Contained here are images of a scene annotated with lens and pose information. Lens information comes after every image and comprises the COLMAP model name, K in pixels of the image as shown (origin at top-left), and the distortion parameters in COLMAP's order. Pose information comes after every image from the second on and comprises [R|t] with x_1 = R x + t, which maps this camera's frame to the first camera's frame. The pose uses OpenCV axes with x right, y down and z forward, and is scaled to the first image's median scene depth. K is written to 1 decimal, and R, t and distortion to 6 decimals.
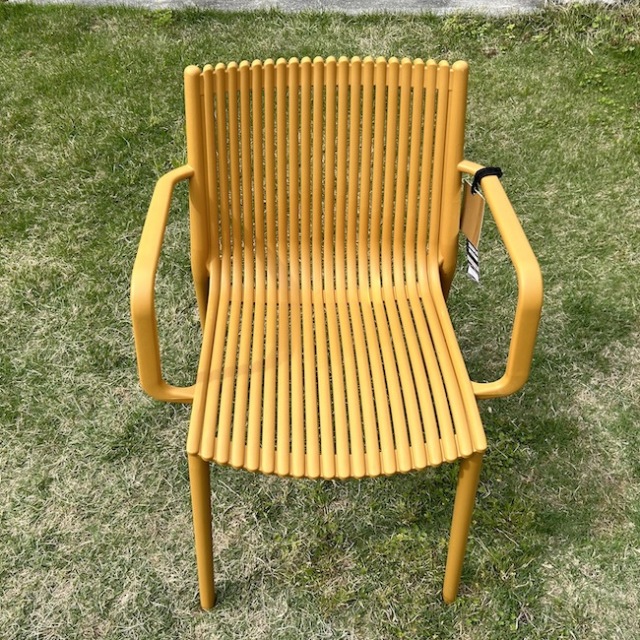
lens RADIAL K [[861.8, 0, 320.0], [0, 861.8, 320.0], [0, 0, 1]] dist [0.038529, 0.011568]
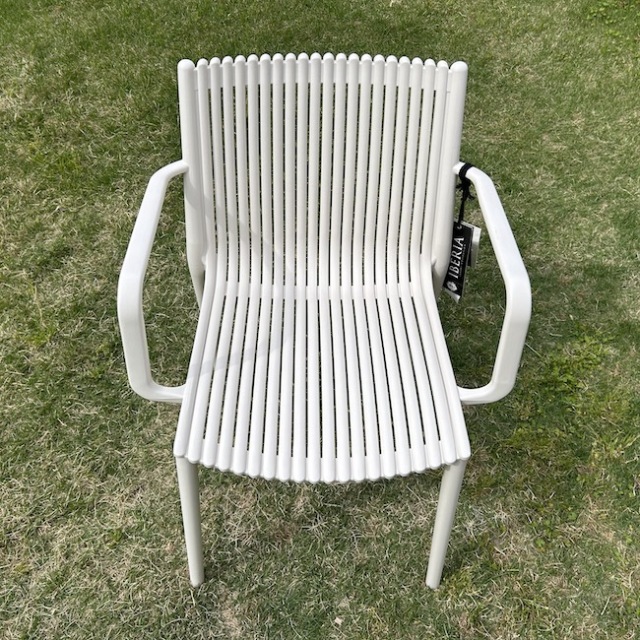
lens RADIAL K [[861.8, 0, 320.0], [0, 861.8, 320.0], [0, 0, 1]] dist [0.038529, 0.011568]
pose [[0.991054, -0.077400, 0.108728, -0.198836], [0.069896, 0.995009, 0.071212, 0.002849], [-0.113697, -0.062975, 0.991518, -0.068933]]
